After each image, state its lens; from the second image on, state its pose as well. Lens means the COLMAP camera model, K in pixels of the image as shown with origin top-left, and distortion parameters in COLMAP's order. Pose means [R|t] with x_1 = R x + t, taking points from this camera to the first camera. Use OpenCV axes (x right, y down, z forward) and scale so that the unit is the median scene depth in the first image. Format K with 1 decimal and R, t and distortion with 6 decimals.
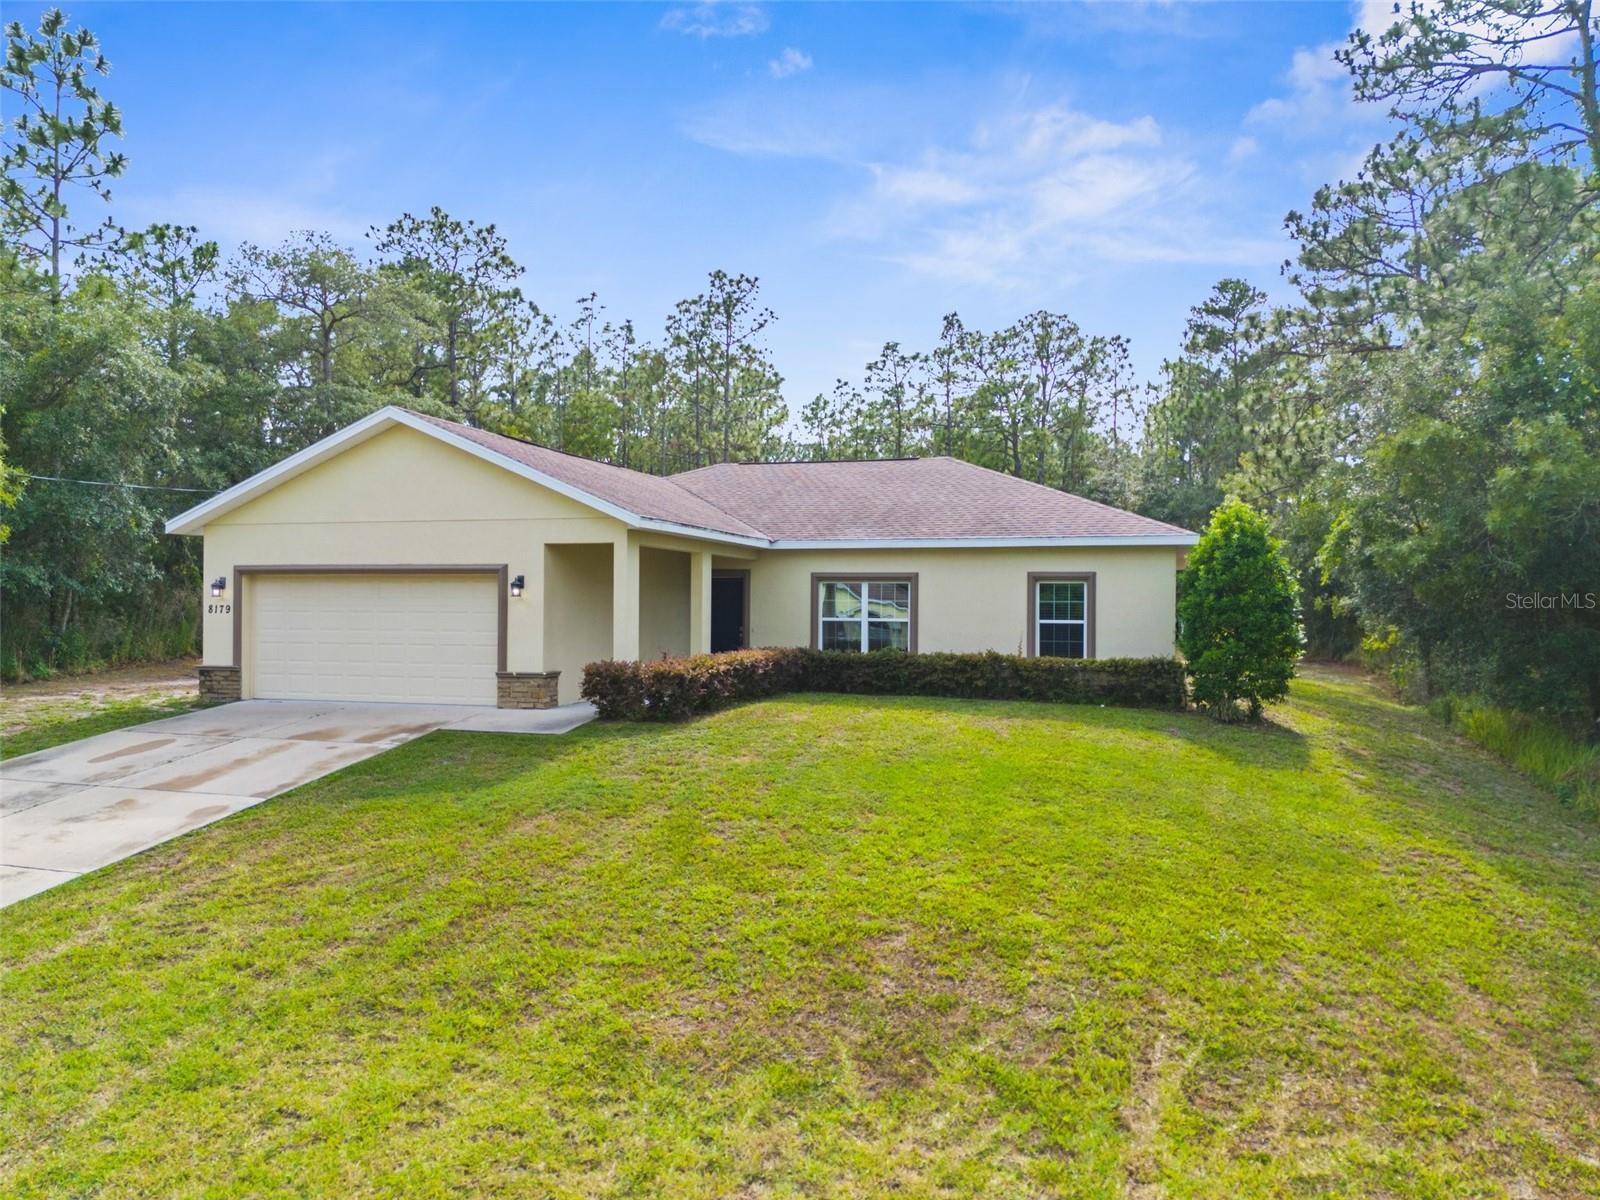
lens RADIAL K [[1126.1, 0, 799.7], [0, 1126.1, 600.8], [0, 0, 1]] dist [0.023463, -0.000460]
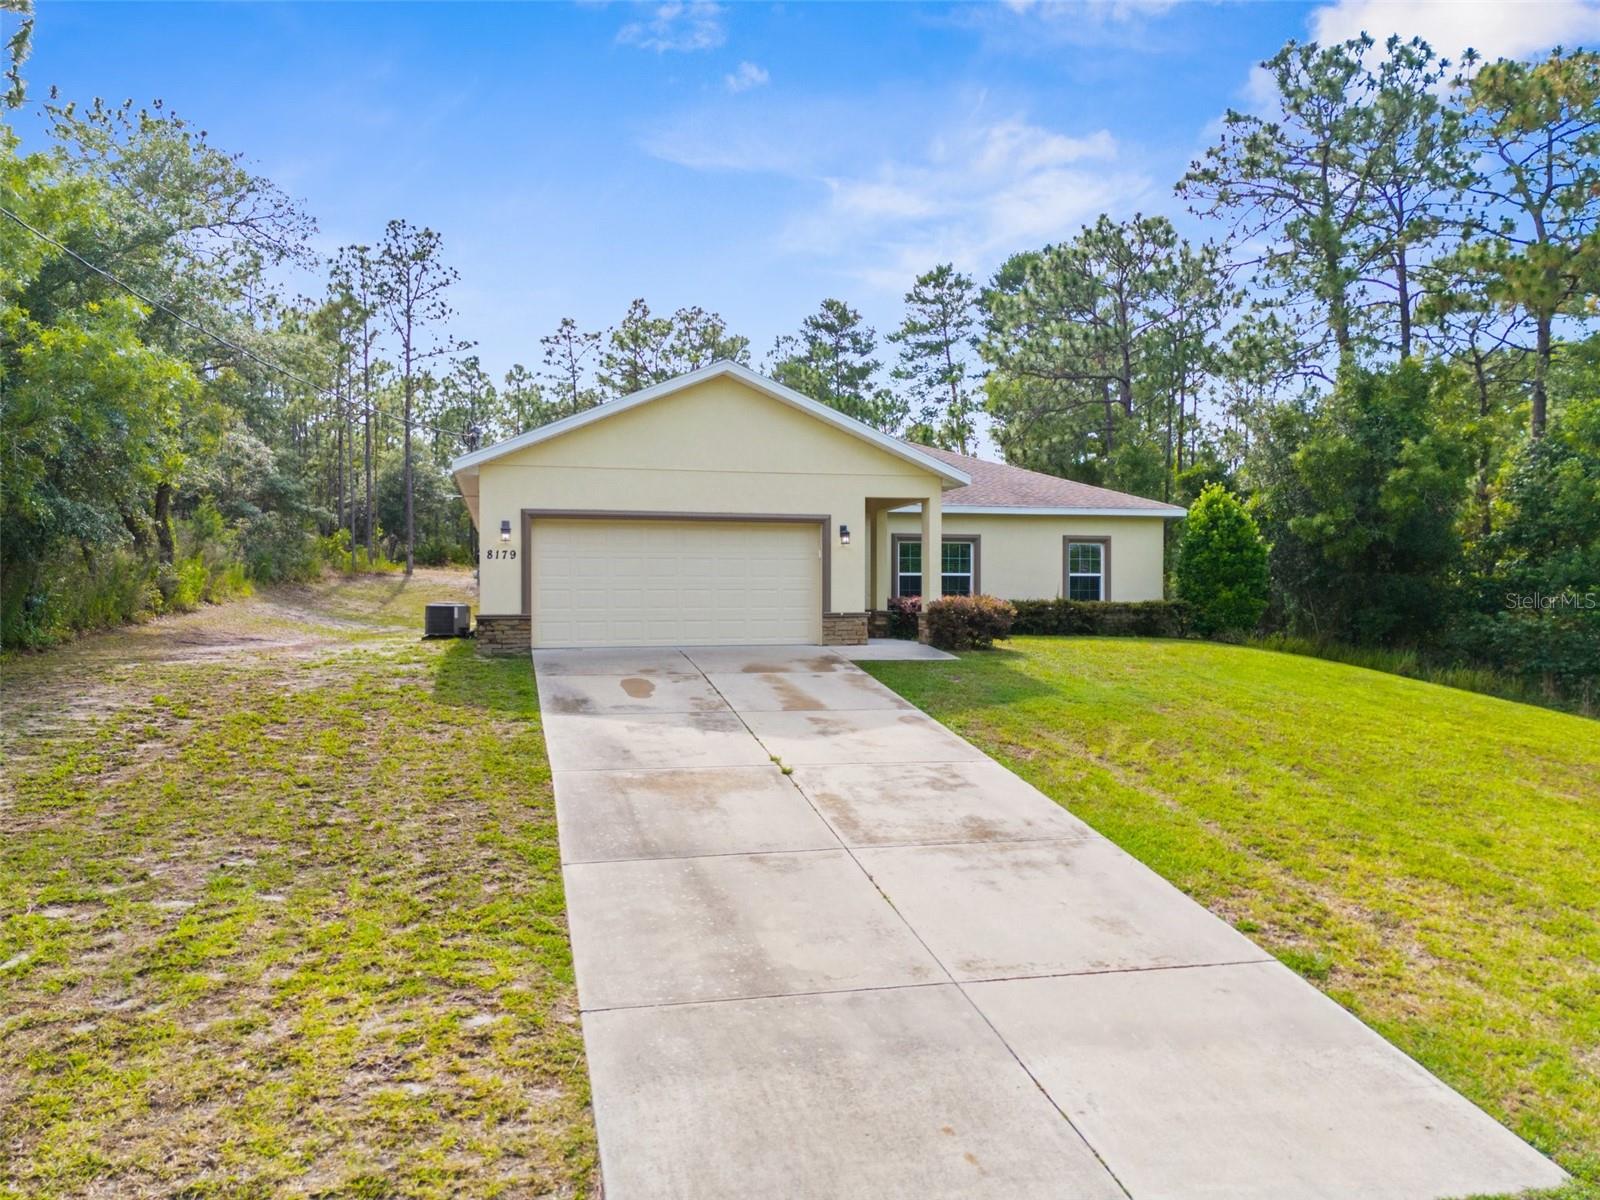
lens RADIAL K [[1126.1, 0, 798.7], [0, 1126.1, 596.4], [0, 0, 1]] dist [0.023463, -0.000460]
pose [[0.852593, -0.006748, 0.522531, -0.751938], [0.002024, 0.999952, 0.009611, 0.031964], [-0.522571, -0.007137, 0.852566, 0.063967]]
